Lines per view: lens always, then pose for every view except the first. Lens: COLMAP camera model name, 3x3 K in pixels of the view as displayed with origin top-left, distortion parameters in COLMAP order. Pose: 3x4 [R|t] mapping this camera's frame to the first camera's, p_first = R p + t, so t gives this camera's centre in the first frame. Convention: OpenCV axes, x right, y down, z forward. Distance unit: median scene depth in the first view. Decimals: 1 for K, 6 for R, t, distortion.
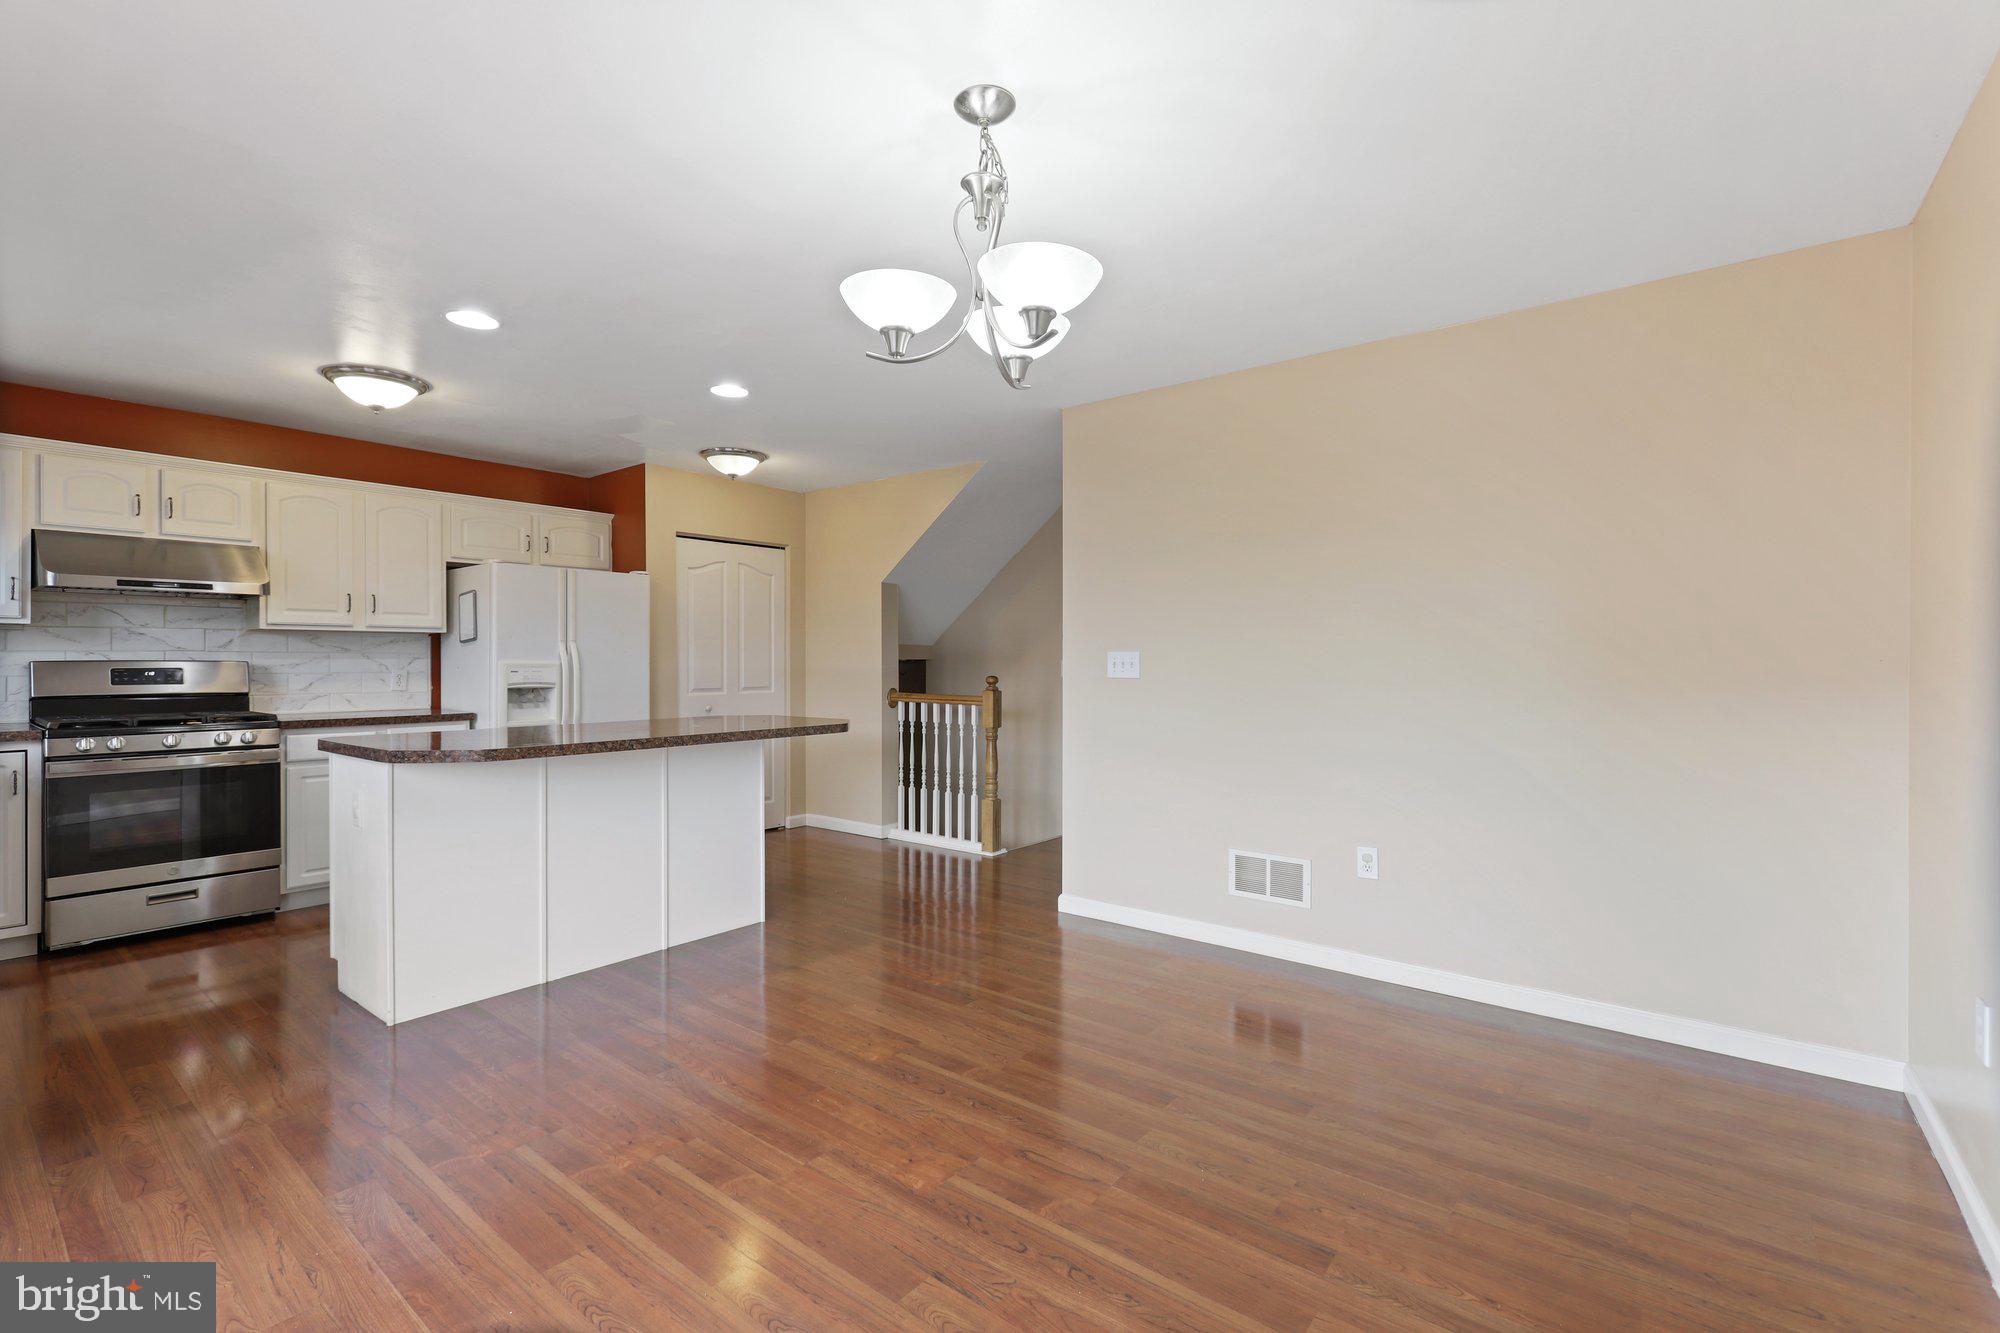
lens RADIAL K [[882.1, 0, 1000.1], [0, 882.1, 661.7], [0, 0, 1]] dist [0.001486, 0.002005]
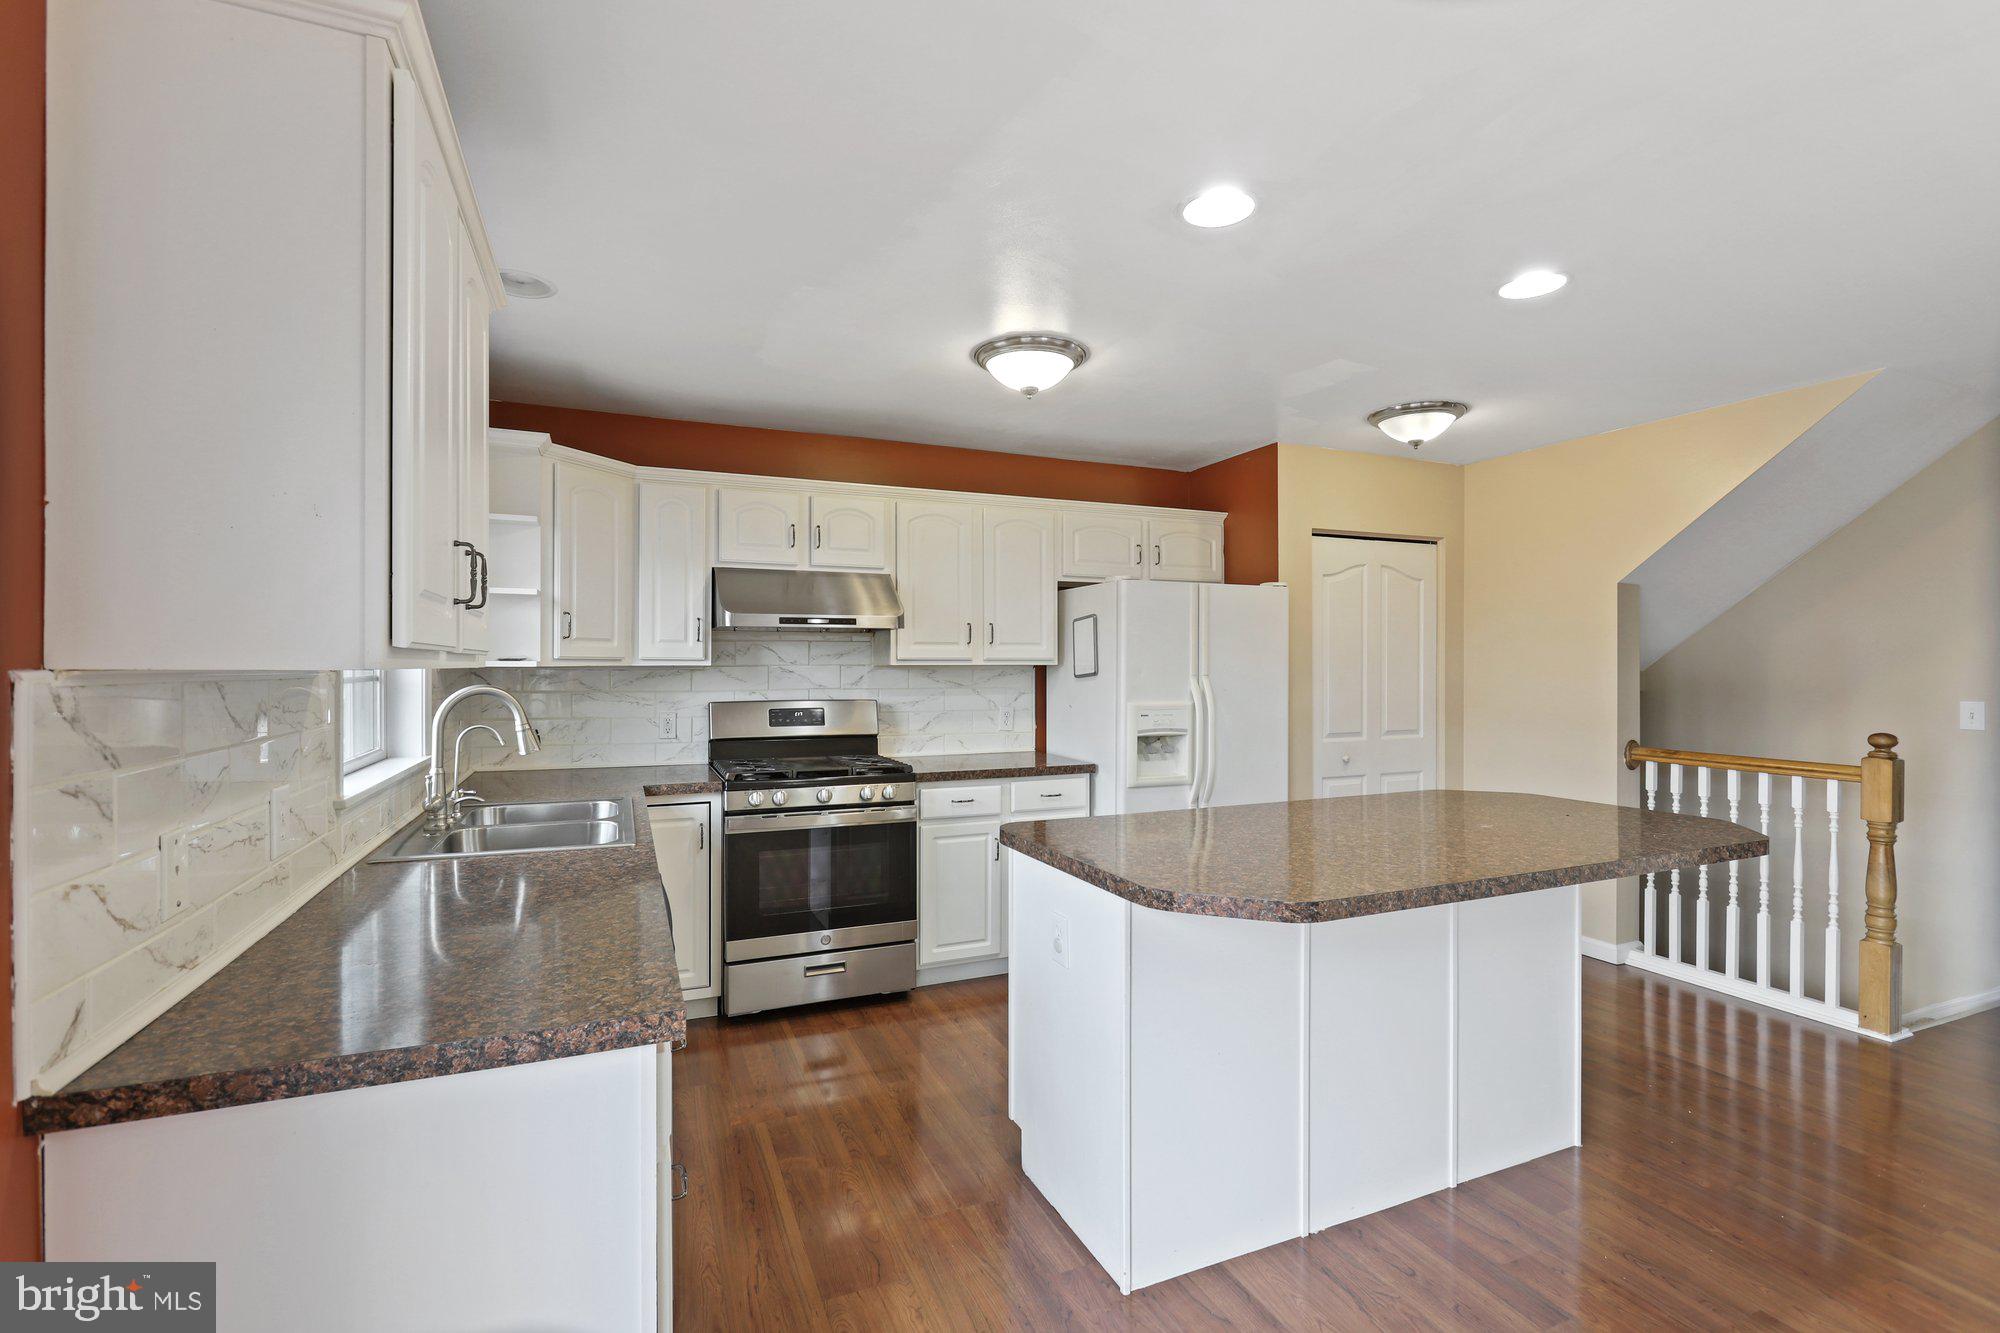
lens RADIAL K [[882.1, 0, 1010.8], [0, 882.1, 663.9], [0, 0, 1]] dist [0.001486, 0.002005]
pose [[0.888796, -0.002114, -0.458299, -0.300342], [0.001002, 0.999996, -0.002670, -0.034436], [0.458303, 0.001914, 0.888794, 0.244442]]
